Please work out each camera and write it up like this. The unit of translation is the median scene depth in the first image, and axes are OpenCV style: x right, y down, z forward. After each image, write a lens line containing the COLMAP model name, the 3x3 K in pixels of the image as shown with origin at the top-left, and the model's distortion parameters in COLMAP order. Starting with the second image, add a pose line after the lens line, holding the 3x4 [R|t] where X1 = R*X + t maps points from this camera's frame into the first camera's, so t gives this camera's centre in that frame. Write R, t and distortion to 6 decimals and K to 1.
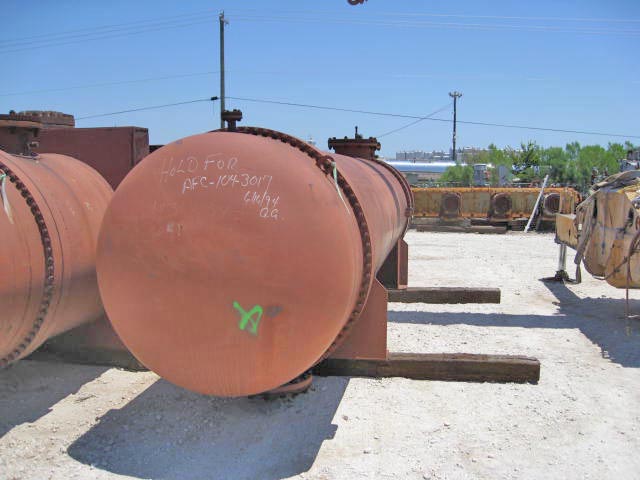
lens RADIAL K [[645.0, 0, 319.0], [0, 645.0, 234.9], [0, 0, 1]] dist [-0.124717, 0.000000]
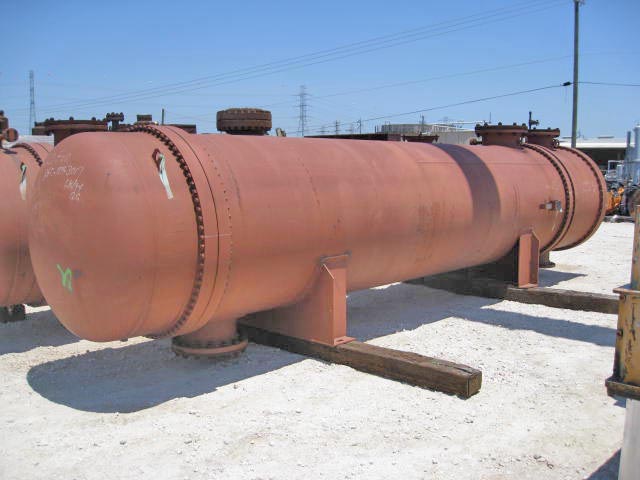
lens RADIAL K [[645.0, 0, 317.9], [0, 645.0, 242.8], [0, 0, 1]] dist [-0.124717, 0.000000]
pose [[0.832384, 0.062020, -0.550718, 0.628995], [-0.045299, 0.998007, 0.043925, -0.011865], [0.552345, -0.011615, 0.833535, 0.140314]]
